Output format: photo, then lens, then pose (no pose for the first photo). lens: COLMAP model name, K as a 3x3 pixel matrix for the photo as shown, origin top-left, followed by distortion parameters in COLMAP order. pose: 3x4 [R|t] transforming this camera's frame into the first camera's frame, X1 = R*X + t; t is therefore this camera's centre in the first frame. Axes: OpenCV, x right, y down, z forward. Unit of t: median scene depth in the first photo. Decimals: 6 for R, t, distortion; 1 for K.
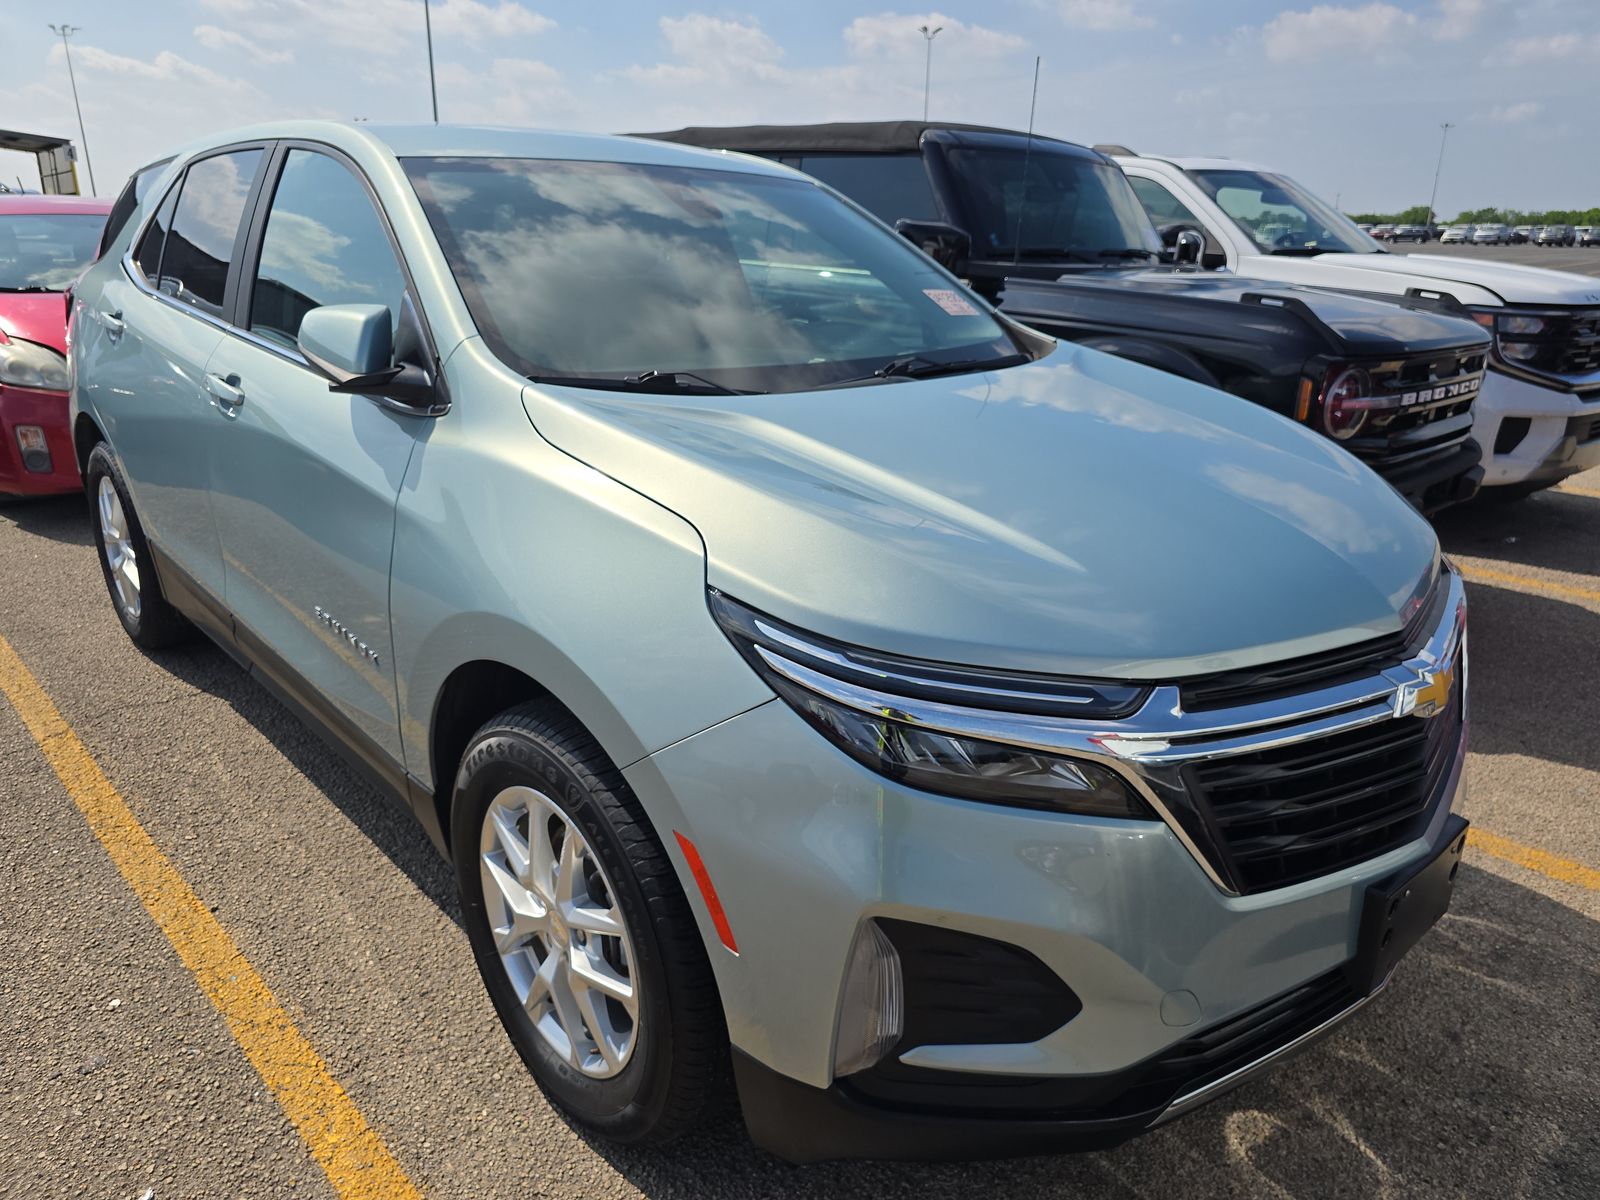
lens RADIAL K [[1073.9, 0, 809.7], [0, 1073.9, 597.1], [0, 0, 1]] dist [0.011317, -0.012514]
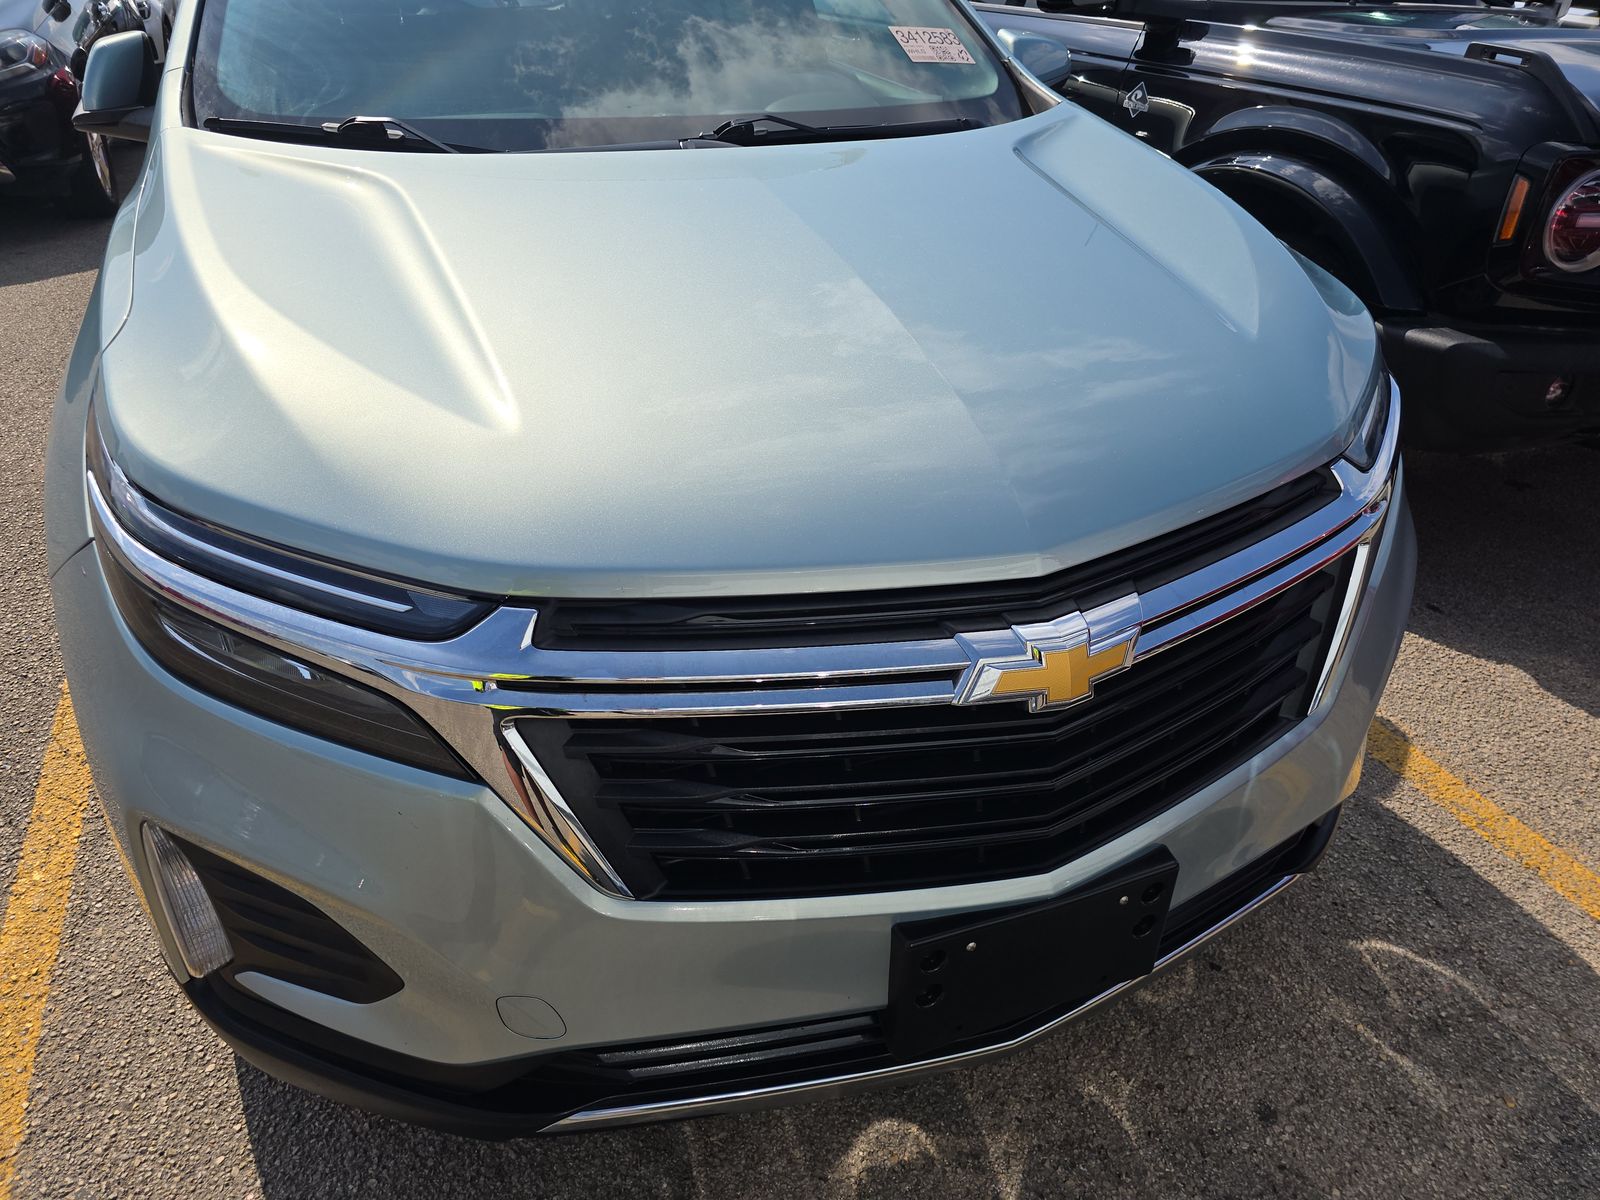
lens RADIAL K [[1073.9, 0, 795.7], [0, 1073.9, 593.2], [0, 0, 1]] dist [0.011317, -0.012514]
pose [[0.936674, 0.166721, -0.307972, 0.511852], [-0.105873, 0.973068, 0.204766, -0.063537], [0.333816, -0.159193, 0.929099, 0.289254]]
